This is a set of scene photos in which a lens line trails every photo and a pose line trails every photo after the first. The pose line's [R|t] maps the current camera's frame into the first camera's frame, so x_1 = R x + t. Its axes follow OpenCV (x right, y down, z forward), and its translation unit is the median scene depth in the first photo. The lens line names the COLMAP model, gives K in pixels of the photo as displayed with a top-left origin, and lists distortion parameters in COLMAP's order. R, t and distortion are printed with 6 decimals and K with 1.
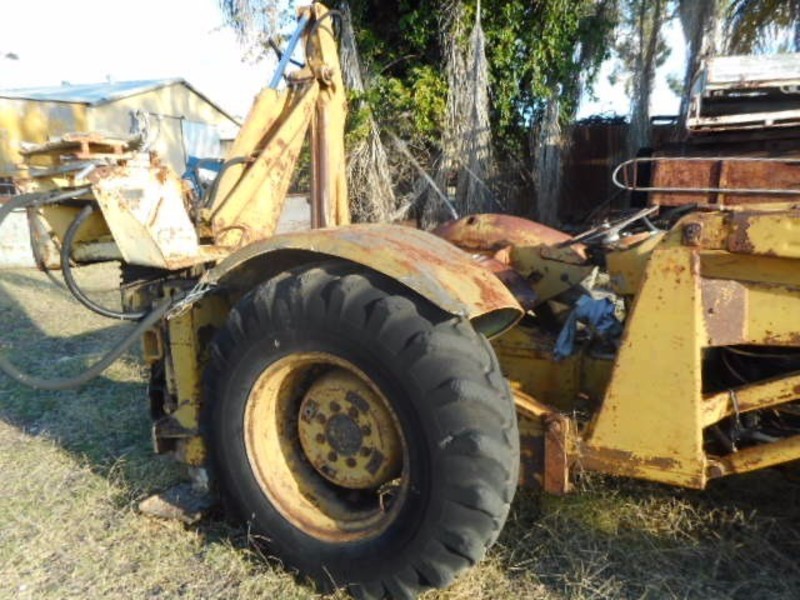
lens RADIAL K [[604.6, 0, 398.1], [0, 604.6, 302.3], [0, 0, 1]] dist [0.011542, -0.003987]
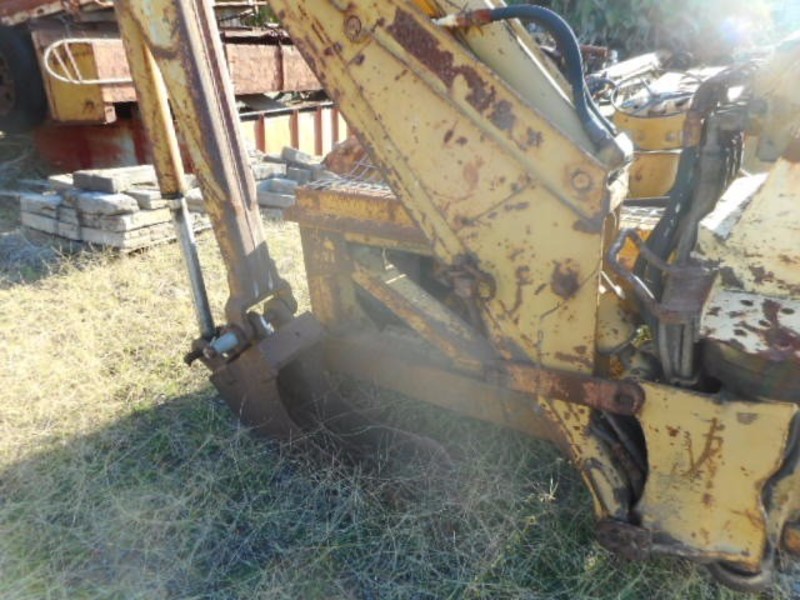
lens RADIAL K [[604.6, 0, 400.5], [0, 604.6, 299.4], [0, 0, 1]] dist [0.011542, -0.003987]
pose [[0.128111, -0.380058, 0.916048, -0.622179], [0.234646, 0.909050, 0.344339, -0.187075], [-0.963602, 0.170834, 0.205638, 0.870356]]
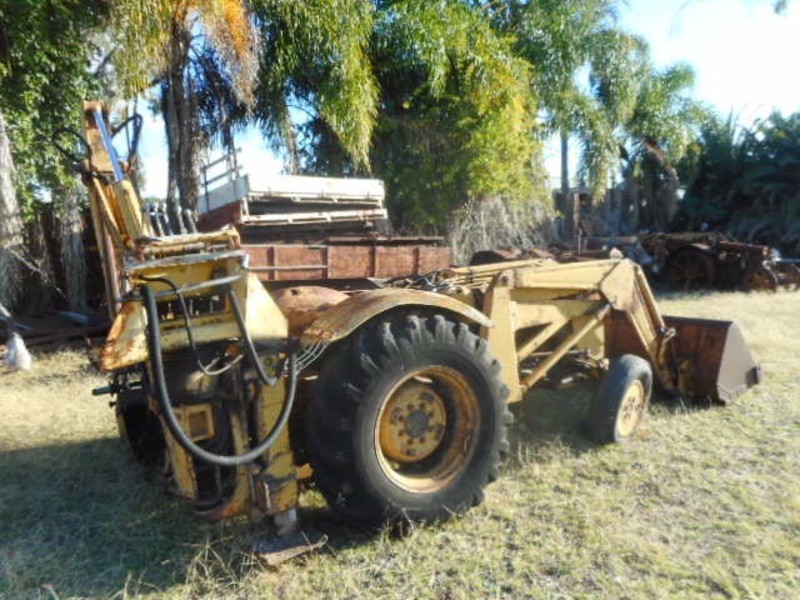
lens RADIAL K [[604.6, 0, 398.8], [0, 604.6, 297.4], [0, 0, 1]] dist [0.011542, -0.003987]
pose [[0.522014, -0.078331, 0.849333, -0.808171], [0.199361, 0.979397, -0.032204, -0.031773], [-0.829311, 0.186135, 0.526875, 0.097539]]
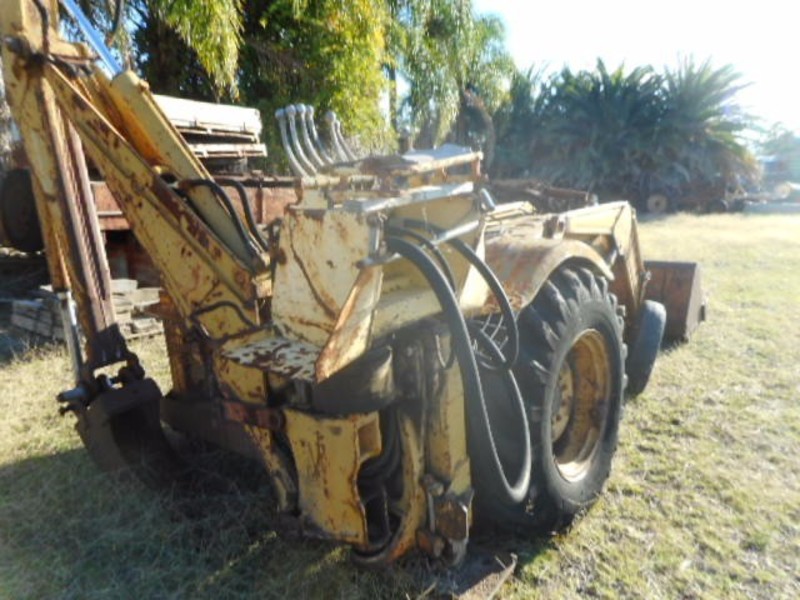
lens RADIAL K [[604.6, 0, 396.8], [0, 604.6, 305.2], [0, 0, 1]] dist [0.011542, -0.003987]
pose [[0.196996, -0.183959, 0.962991, -0.784180], [0.216772, 0.966101, 0.140209, -0.130212], [-0.956139, 0.181128, 0.230196, 0.573222]]
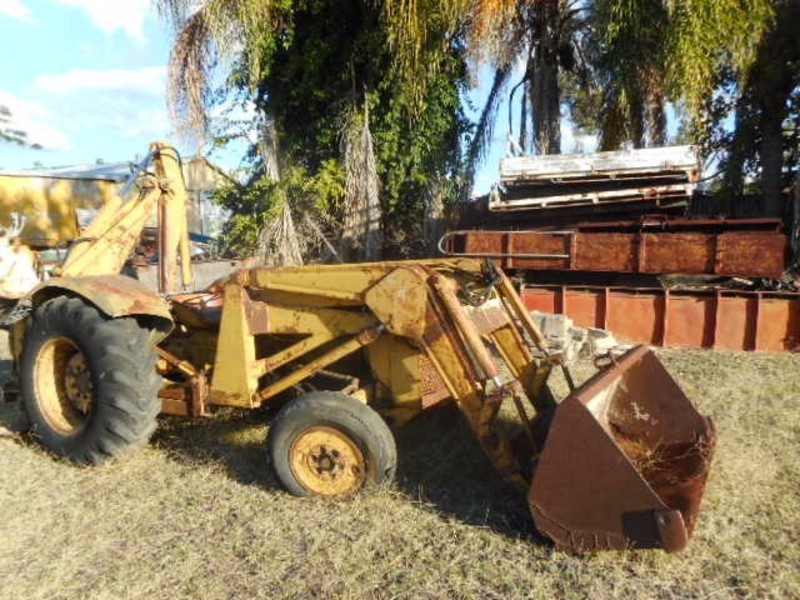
lens RADIAL K [[604.6, 0, 401.7], [0, 604.6, 302.5], [0, 0, 1]] dist [0.011542, -0.003987]
pose [[0.998907, -0.001753, -0.046703, 0.590448], [-0.003075, 0.994665, -0.103109, 0.092794], [0.046634, 0.103140, 0.993573, -0.521382]]
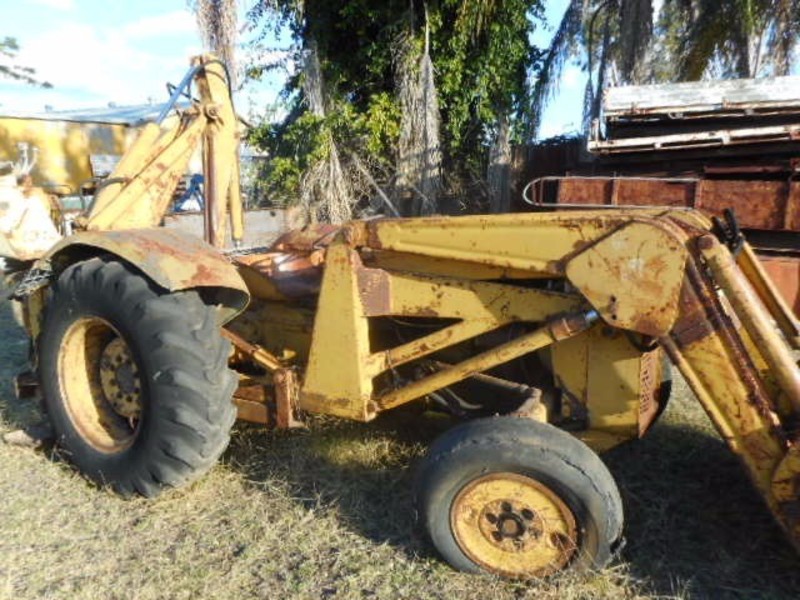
lens RADIAL K [[604.6, 0, 399.2], [0, 604.6, 303.4], [0, 0, 1]] dist [0.011542, -0.003987]
pose [[0.997475, 0.015700, -0.069261, 0.366233], [-0.017332, 0.999585, -0.023028, 0.039225], [0.068870, 0.024170, 0.997333, -0.200217]]
